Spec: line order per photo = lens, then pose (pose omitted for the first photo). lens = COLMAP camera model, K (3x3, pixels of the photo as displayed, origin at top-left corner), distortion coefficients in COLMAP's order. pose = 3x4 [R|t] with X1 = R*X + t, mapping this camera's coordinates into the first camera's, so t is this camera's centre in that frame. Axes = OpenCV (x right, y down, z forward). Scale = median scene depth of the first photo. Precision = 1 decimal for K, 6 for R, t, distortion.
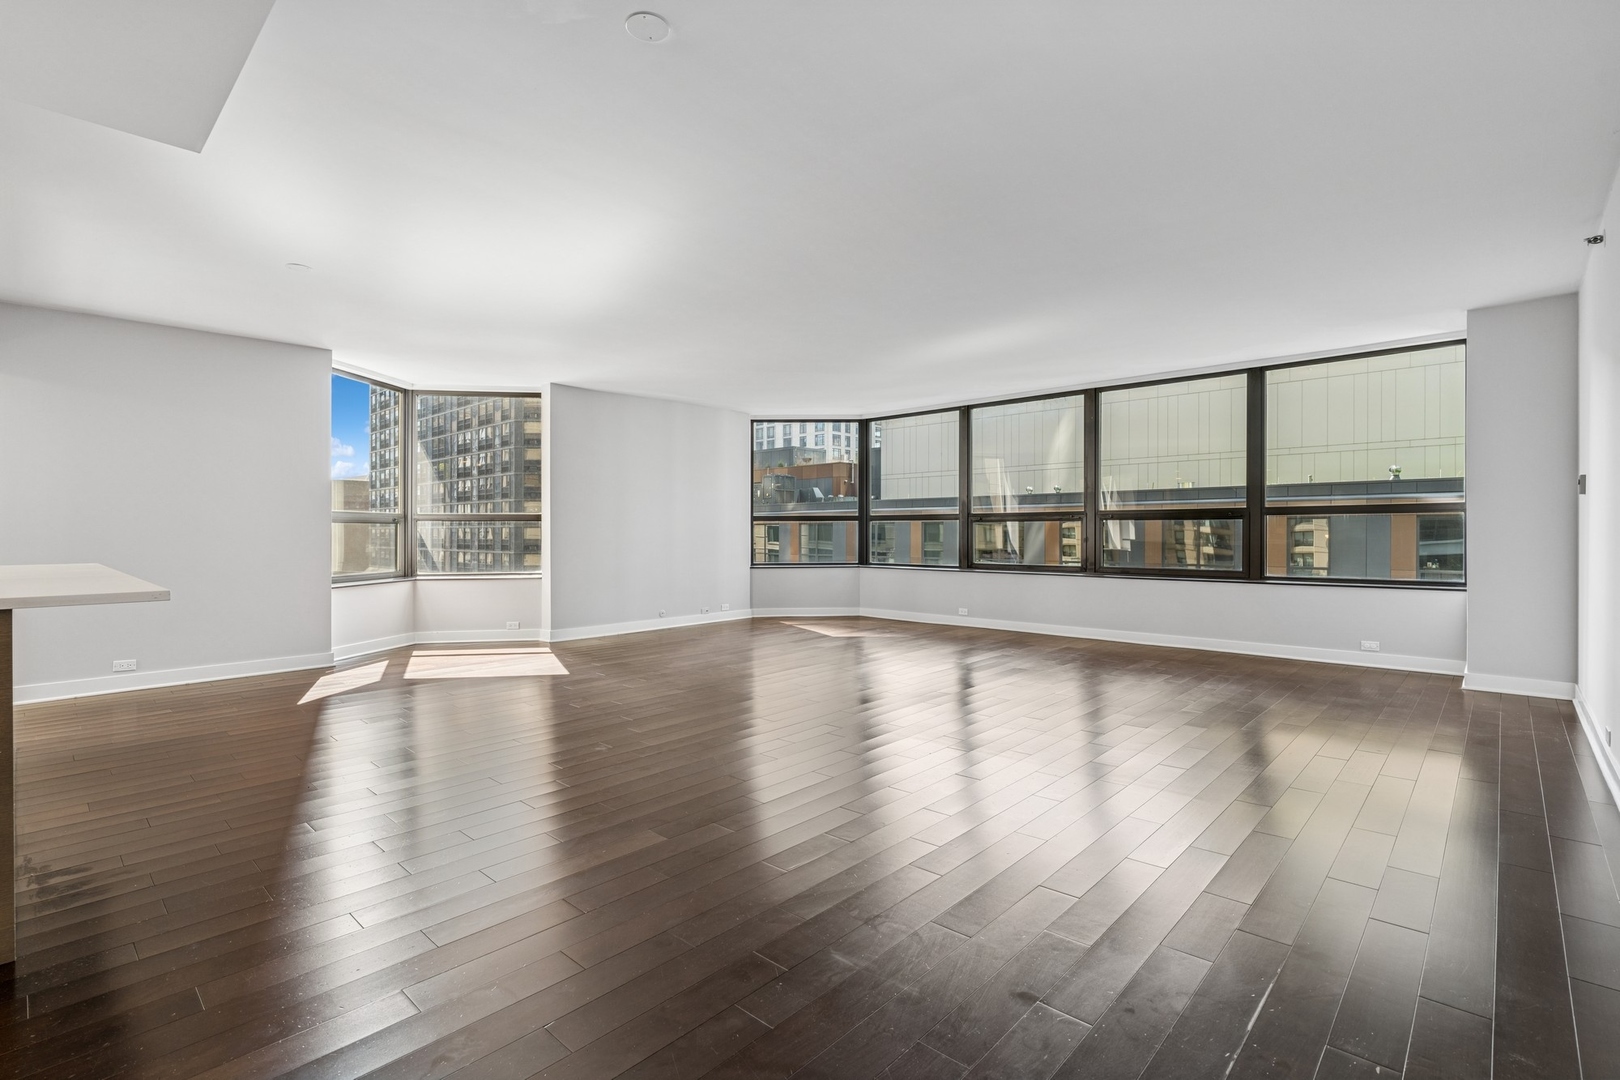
lens RADIAL K [[751.8, 0, 810.0], [0, 751.8, 540.0], [0, 0, 1]] dist [-0.000230, 0.000795]
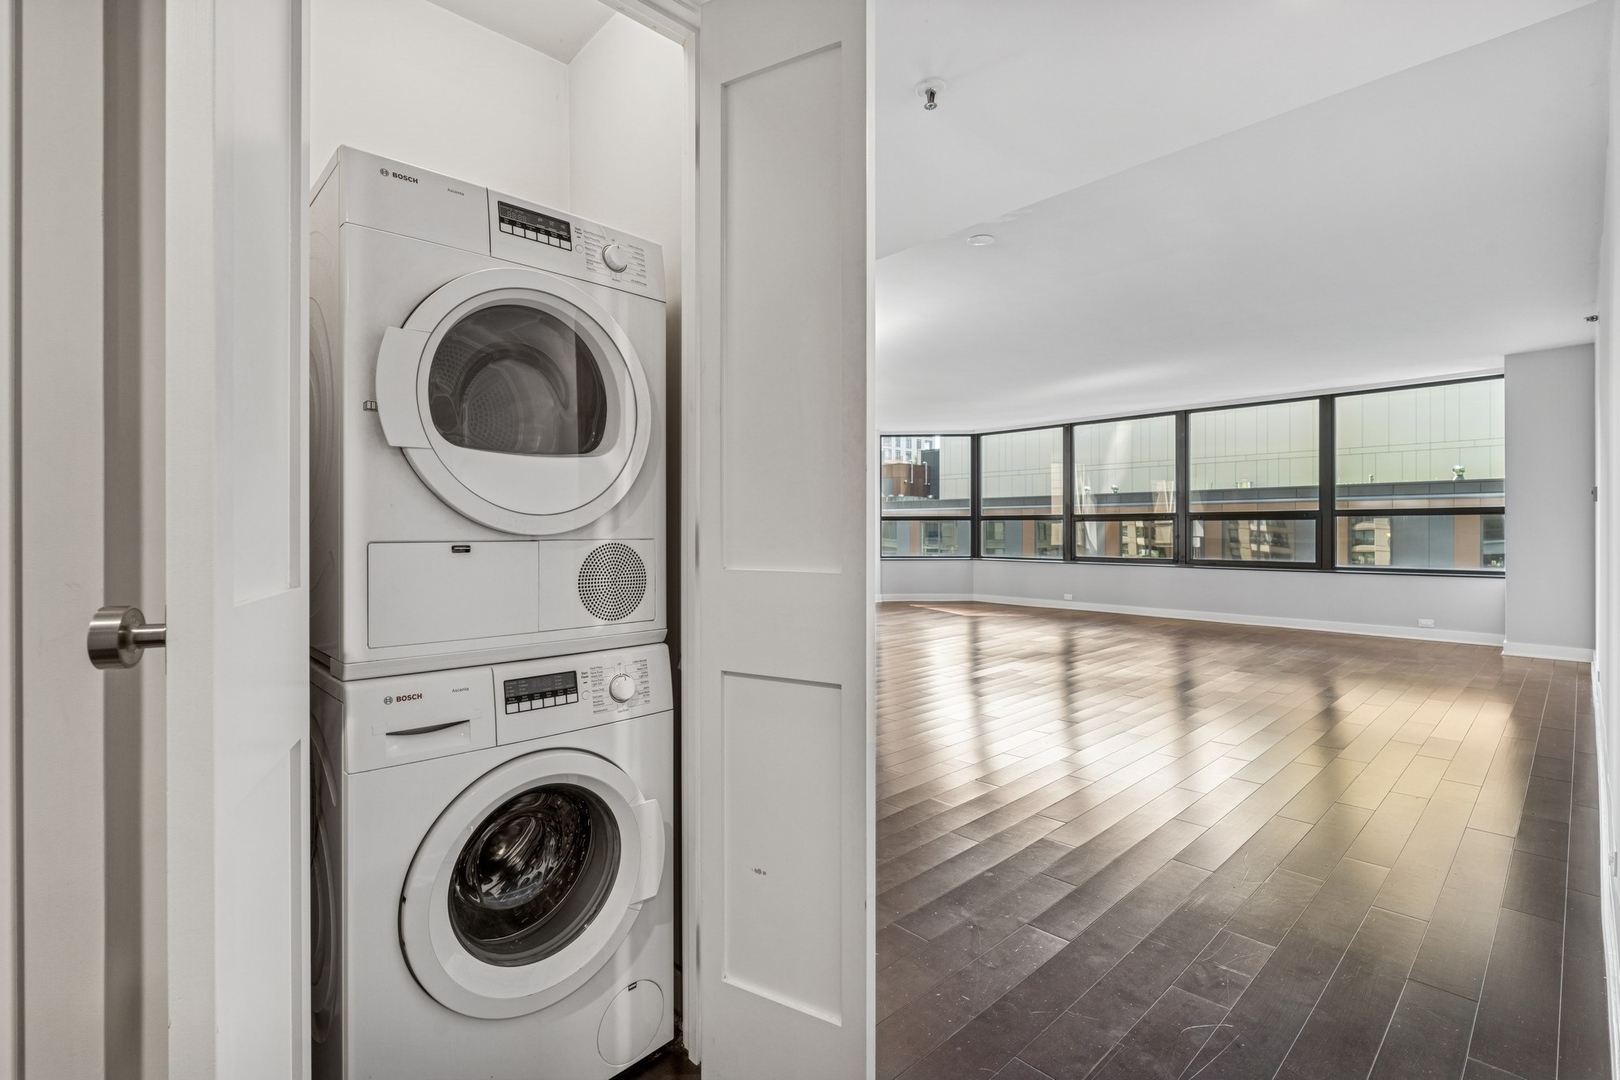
lens RADIAL K [[734.6, 0, 810.8], [0, 734.6, 533.6], [0, 0, 1]] dist [0.001139, -0.000237]
pose [[0.997957, 0.001884, -0.063858, -0.119872], [-0.002261, 0.999980, -0.005830, 0.002355], [0.063846, 0.005962, 0.997942, -0.173881]]
